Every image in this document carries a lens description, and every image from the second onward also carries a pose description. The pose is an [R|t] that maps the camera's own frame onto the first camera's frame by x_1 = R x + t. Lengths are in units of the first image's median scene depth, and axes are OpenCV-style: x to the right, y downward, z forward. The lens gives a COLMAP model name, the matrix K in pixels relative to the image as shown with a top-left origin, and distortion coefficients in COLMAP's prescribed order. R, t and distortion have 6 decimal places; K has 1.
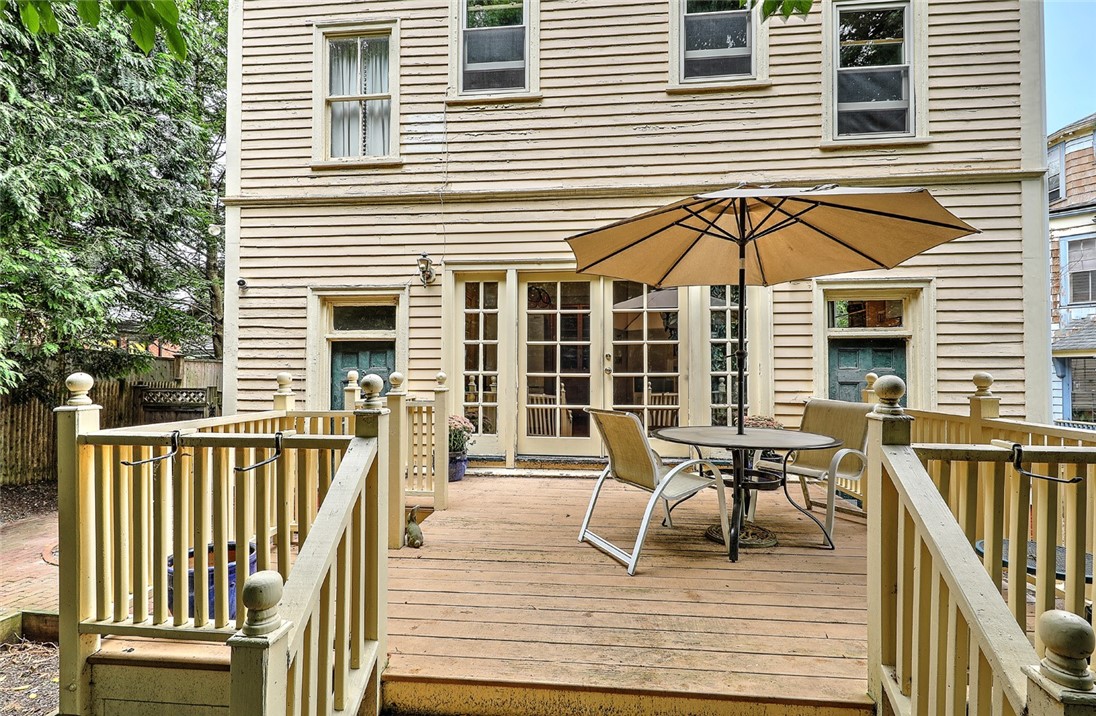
lens RADIAL K [[499.1, 0, 548.2], [0, 499.1, 362.4], [0, 0, 1]] dist [0.005306, 0.000129]
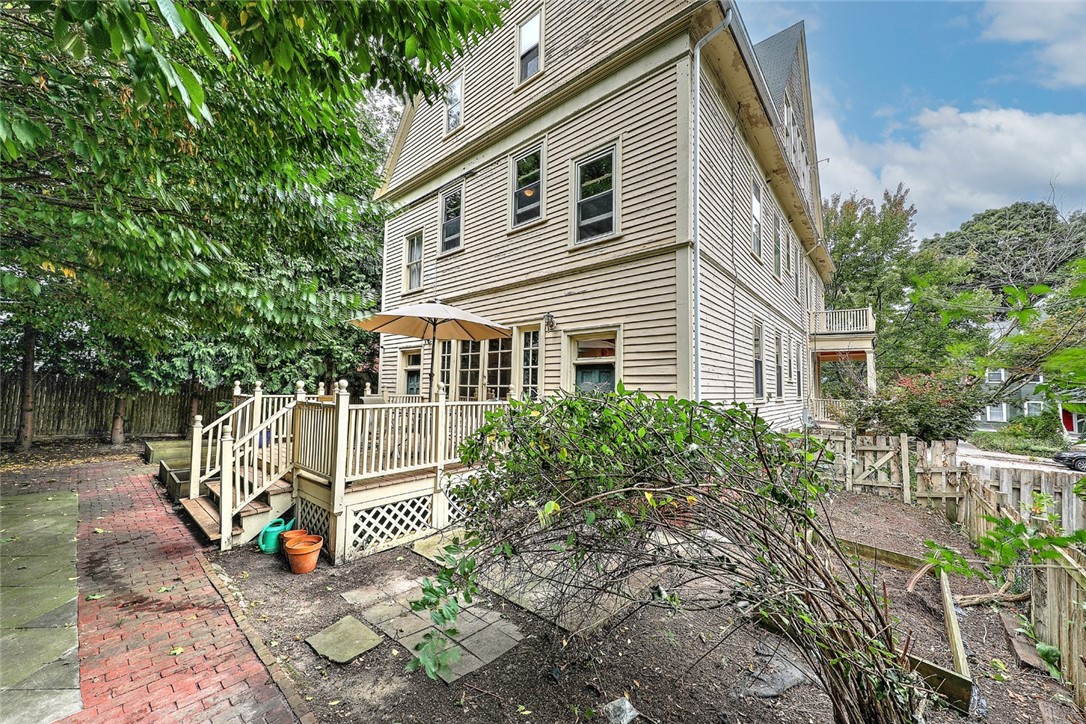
lens RADIAL K [[396.7, 0, 542.2], [0, 396.7, 362.3], [0, 0, 1]] dist [0.000504, 0.000003]
pose [[0.813181, -0.028215, -0.581327, 1.163952], [0.003761, 0.999058, -0.043228, 0.000354], [0.581999, 0.032965, 0.812521, -0.110223]]
